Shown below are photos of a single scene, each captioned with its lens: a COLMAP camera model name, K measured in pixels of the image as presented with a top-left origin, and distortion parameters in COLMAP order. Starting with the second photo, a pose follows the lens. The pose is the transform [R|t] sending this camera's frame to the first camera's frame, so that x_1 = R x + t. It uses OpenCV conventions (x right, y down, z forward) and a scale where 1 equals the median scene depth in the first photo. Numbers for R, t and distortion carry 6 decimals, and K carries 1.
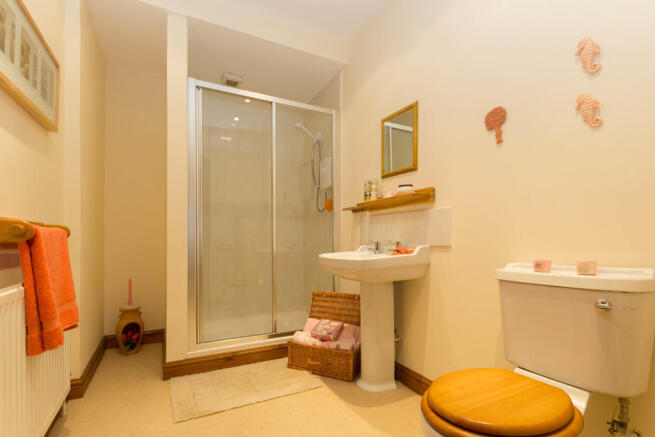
lens RADIAL K [[310.0, 0, 319.8], [0, 310.0, 237.0], [0, 0, 1]] dist [0.017754, 0.001223]
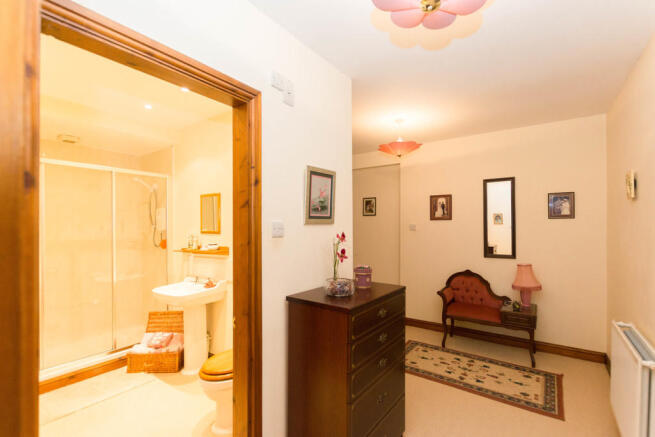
lens RADIAL K [[310.0, 0, 324.9], [0, 310.0, 219.1], [0, 0, 1]] dist [0.017754, 0.001223]
pose [[0.891457, -0.004601, 0.453083, 0.050211], [0.009982, 0.999905, -0.009485, -0.232215], [-0.452996, 0.012978, 0.891418, -0.621977]]
